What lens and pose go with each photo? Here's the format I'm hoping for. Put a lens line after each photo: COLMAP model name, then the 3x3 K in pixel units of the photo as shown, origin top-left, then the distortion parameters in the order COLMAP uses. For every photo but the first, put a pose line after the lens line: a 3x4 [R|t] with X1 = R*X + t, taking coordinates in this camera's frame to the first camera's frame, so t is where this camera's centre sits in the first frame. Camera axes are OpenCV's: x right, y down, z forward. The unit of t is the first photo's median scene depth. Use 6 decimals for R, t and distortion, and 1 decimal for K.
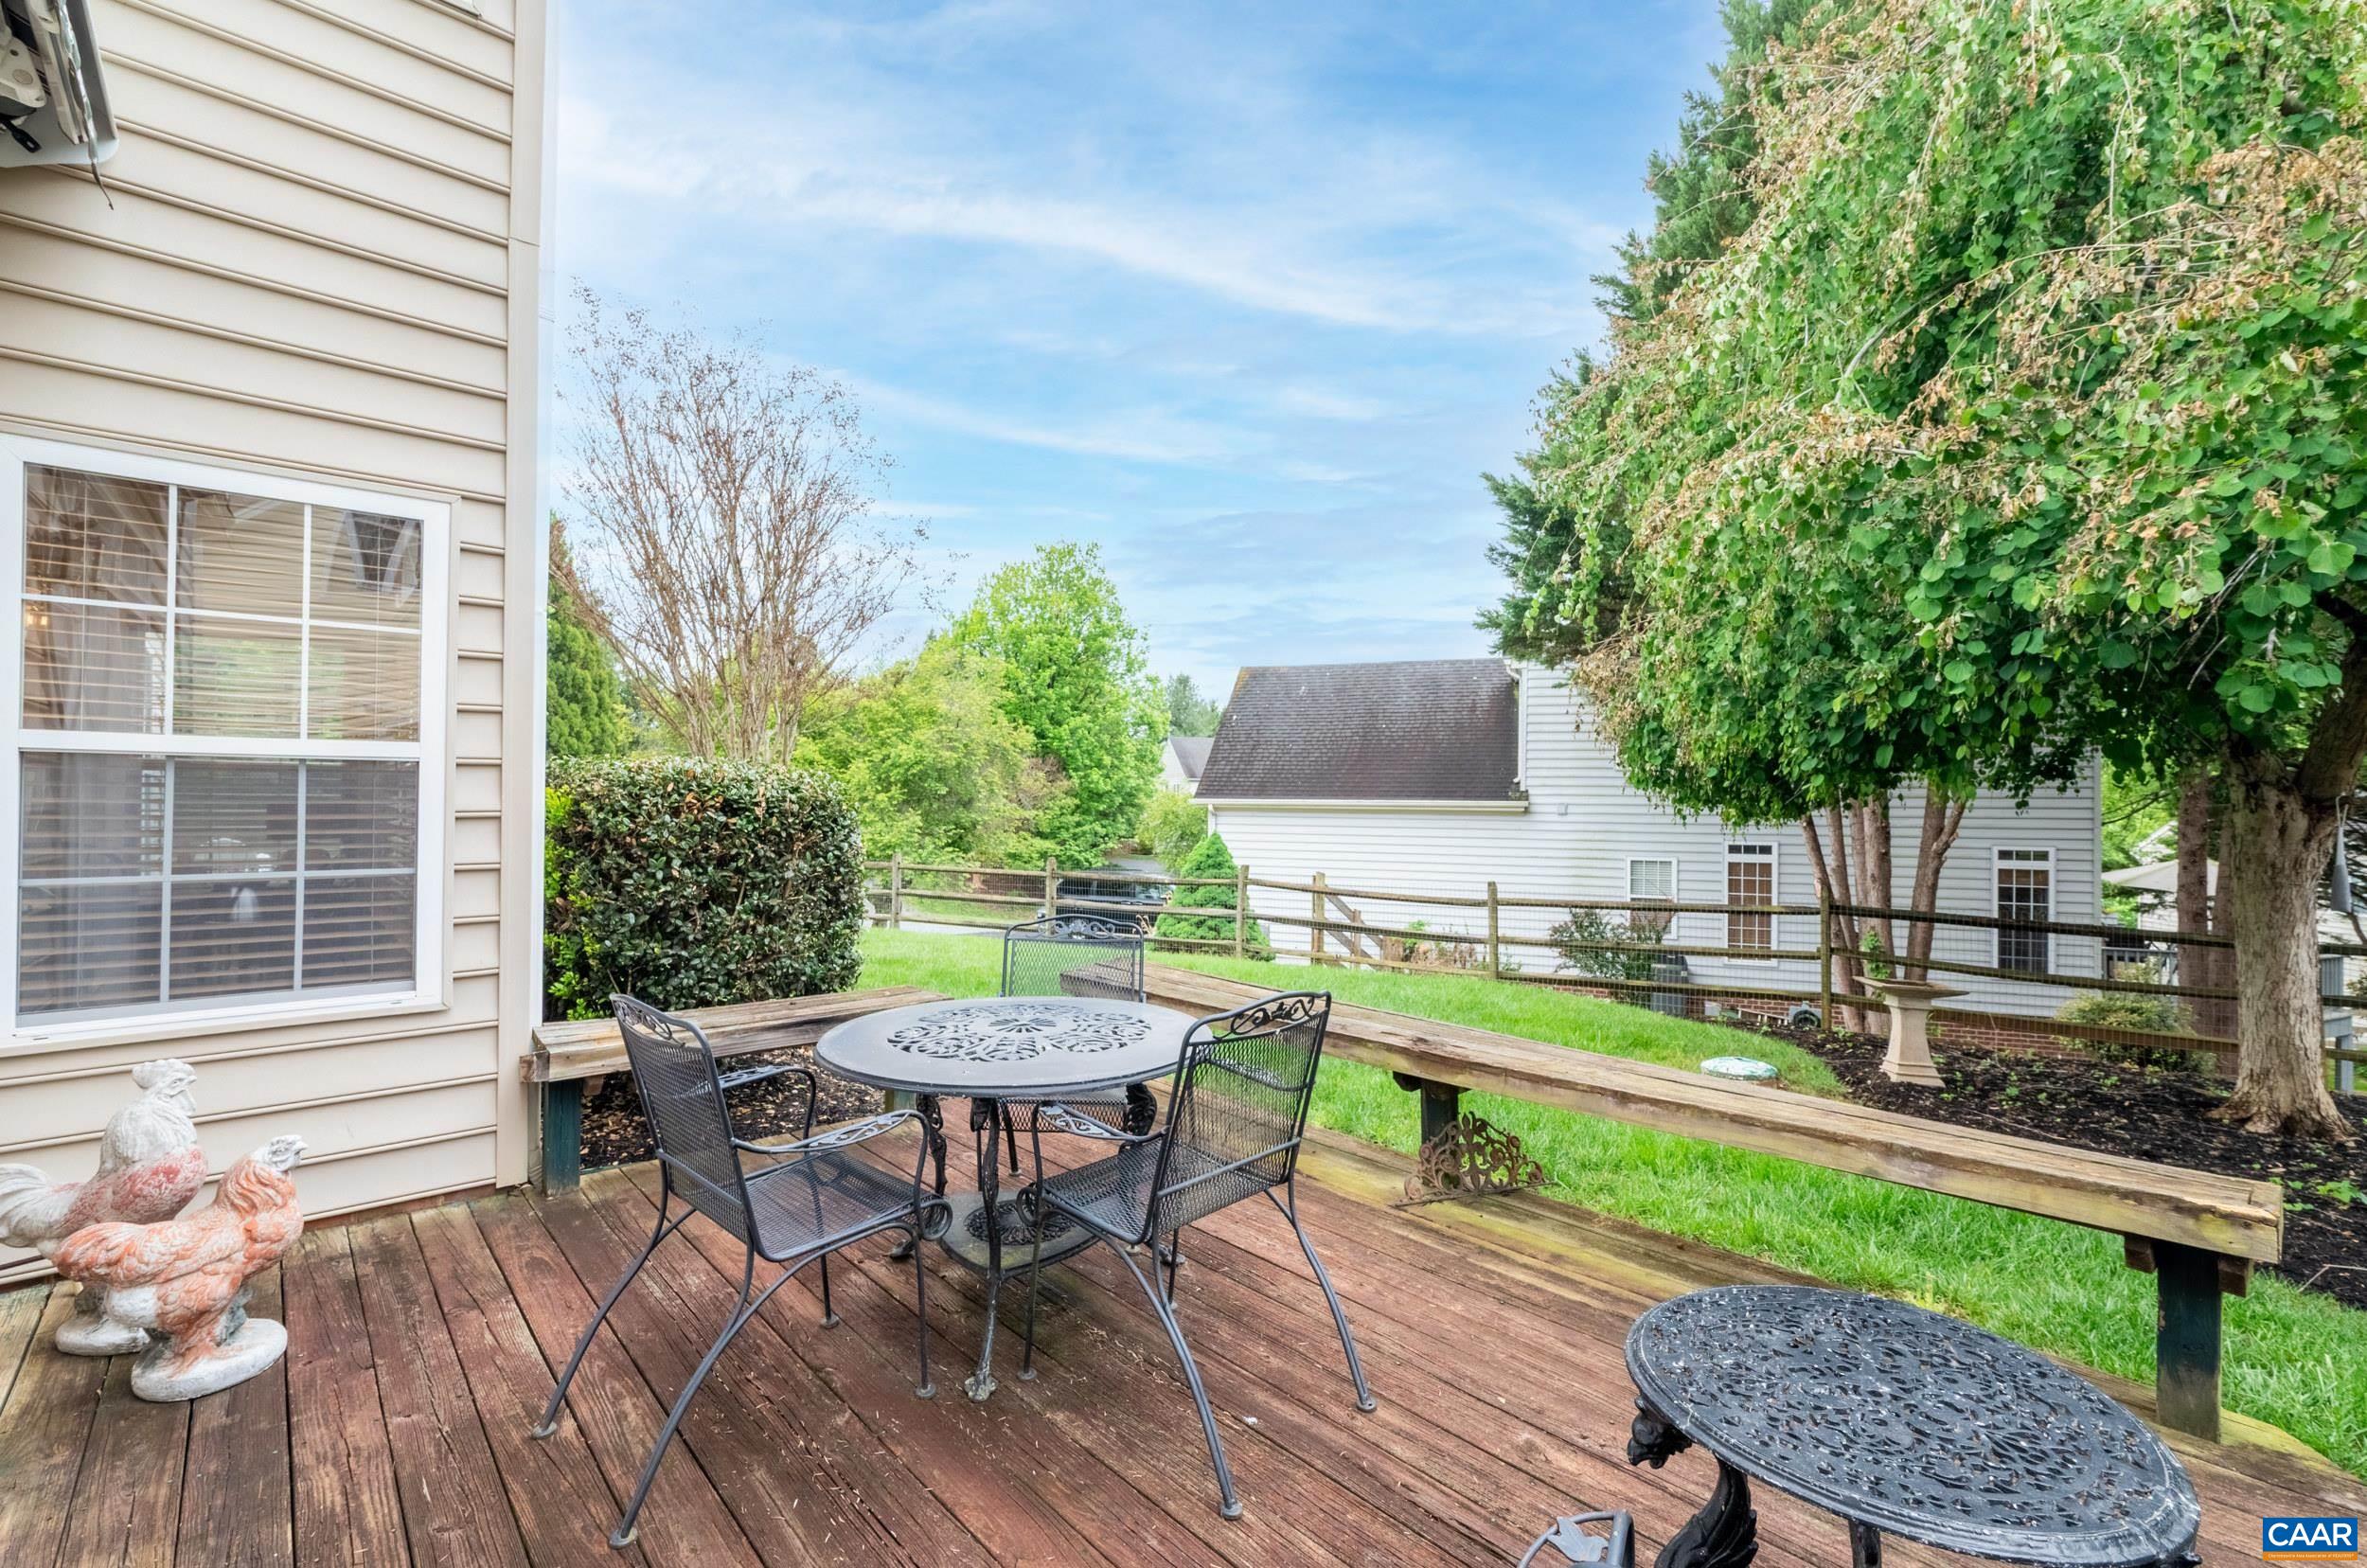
lens RADIAL K [[1026.7, 0, 1183.3], [0, 1026.7, 786.4], [0, 0, 1]] dist [-0.001229, 0.000955]
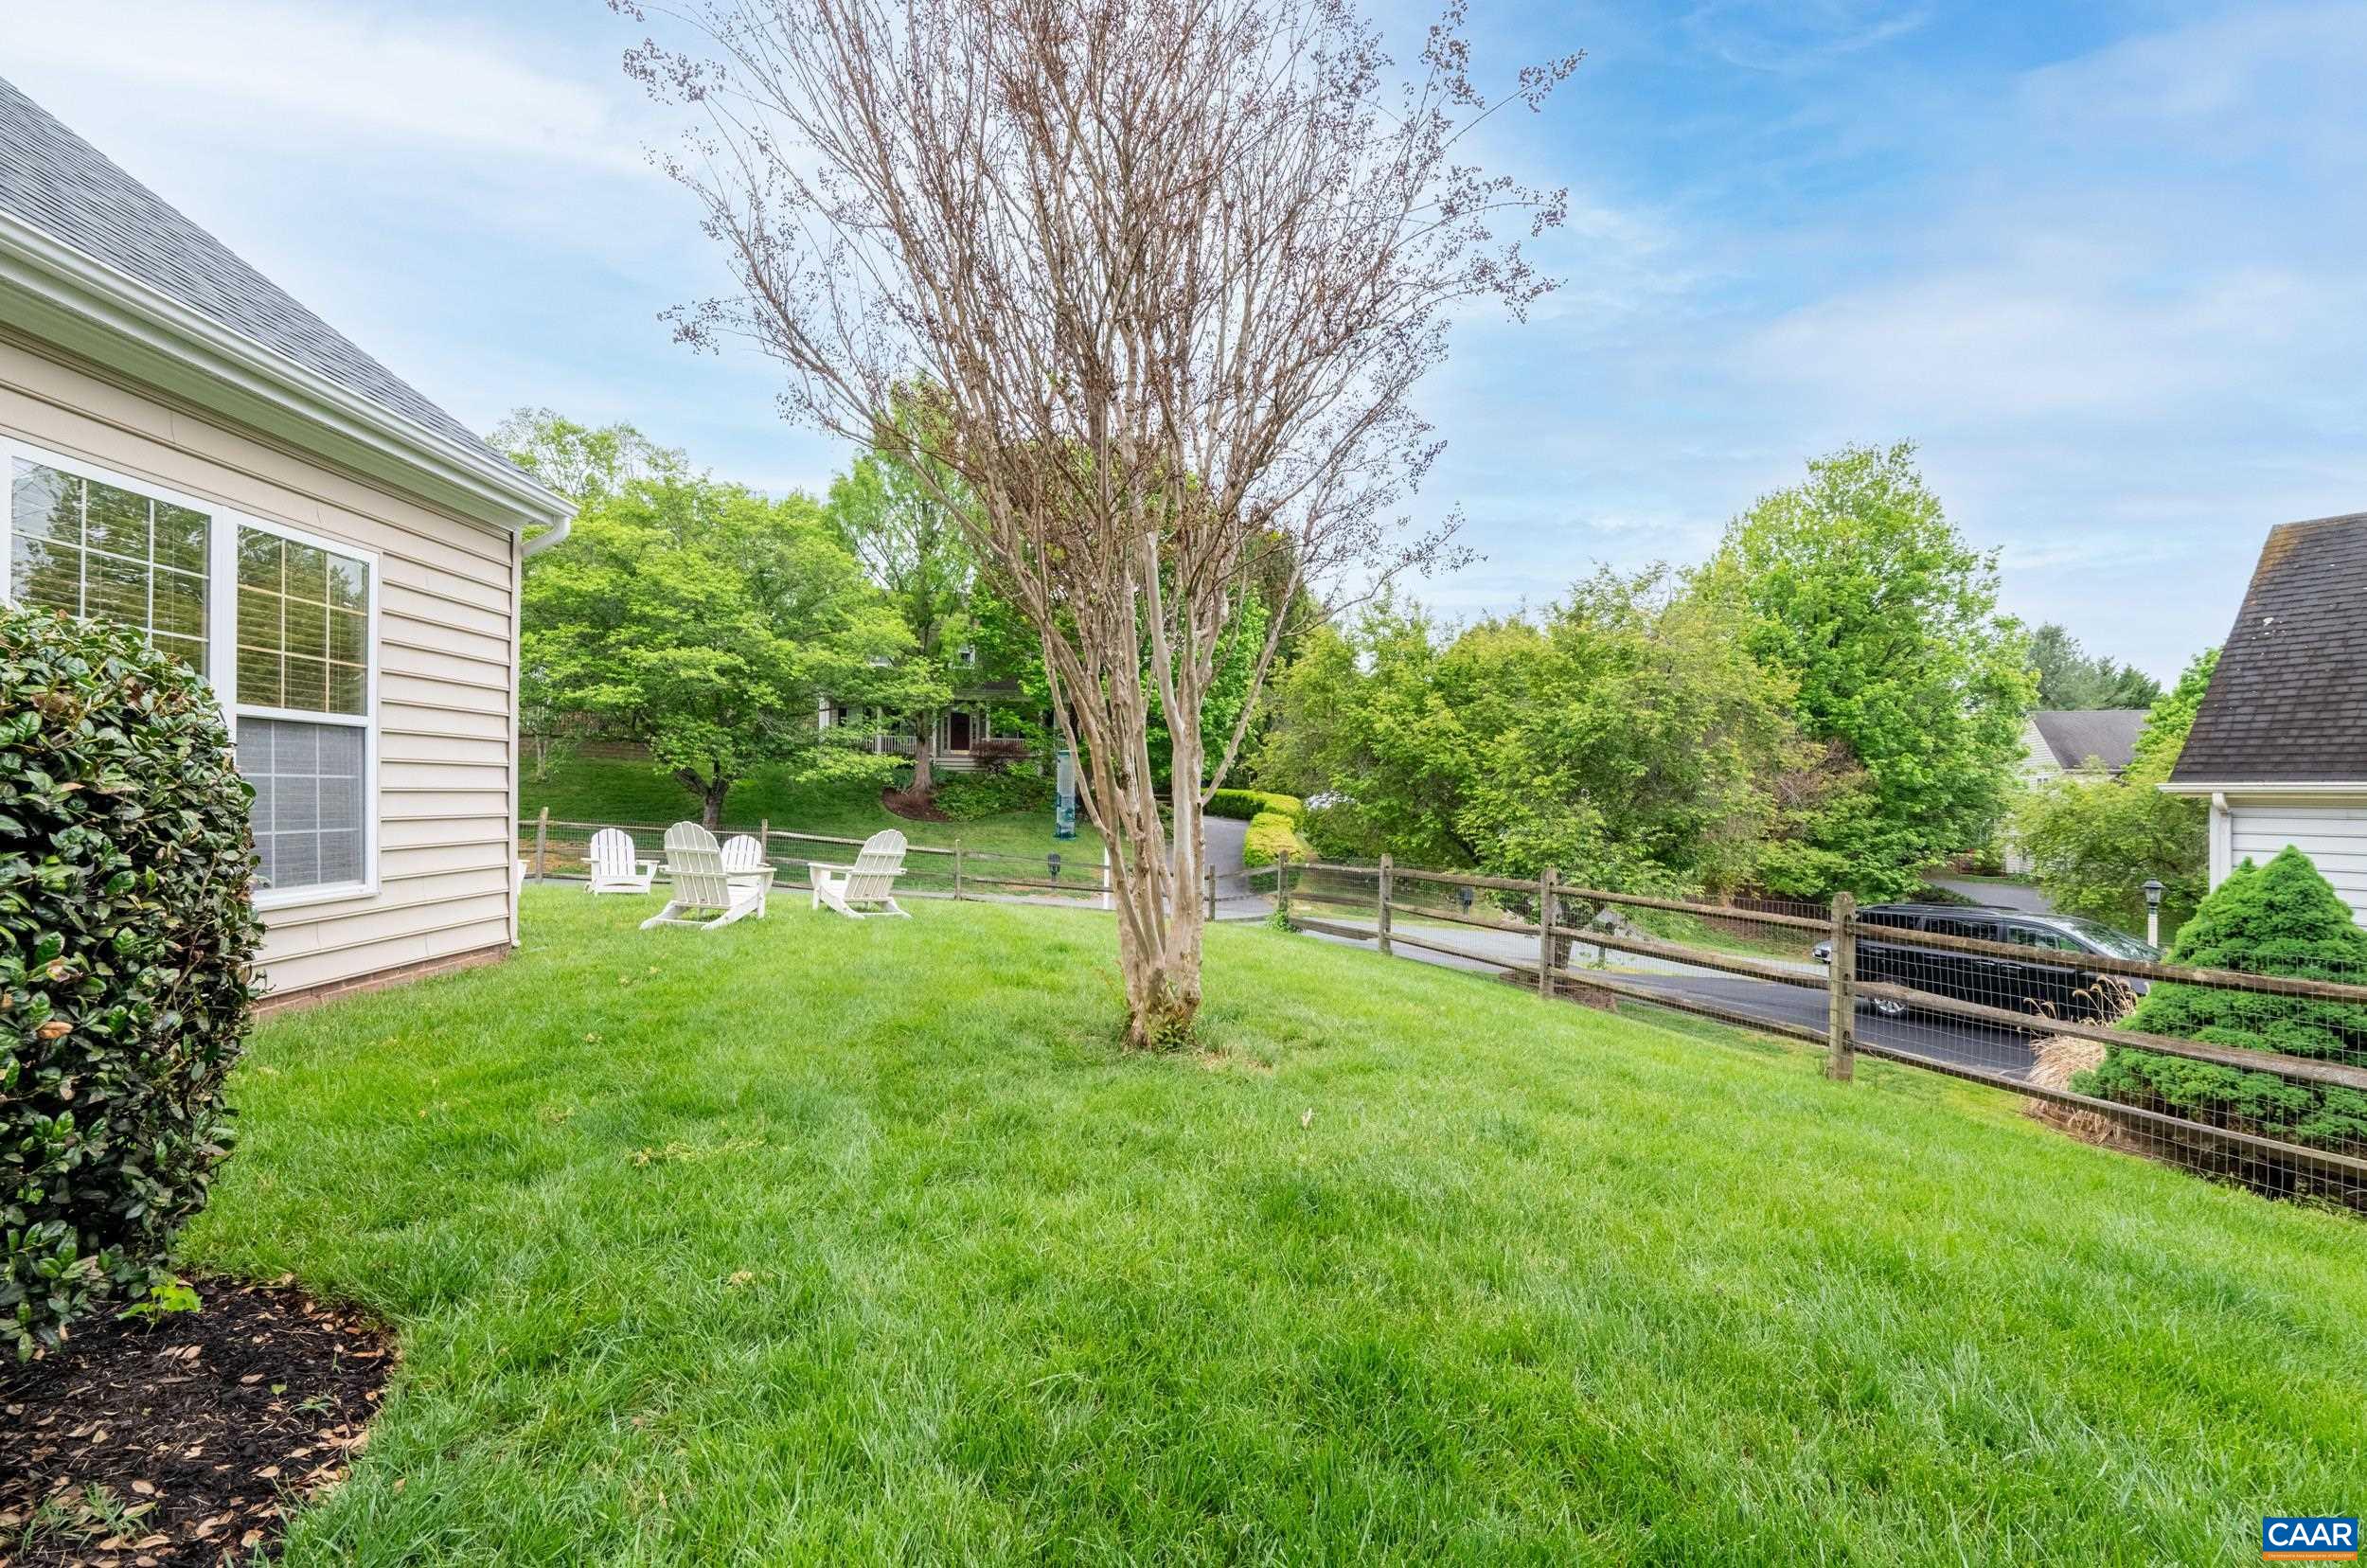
lens RADIAL K [[1026.7, 0, 1188.9], [0, 1026.7, 786.4], [0, 0, 1]] dist [-0.001229, 0.000955]
pose [[0.771748, -0.006285, -0.635897, -0.017399], [0.004571, 0.999980, -0.004336, 0.006024], [0.635912, 0.000439, 0.771762, 0.128980]]
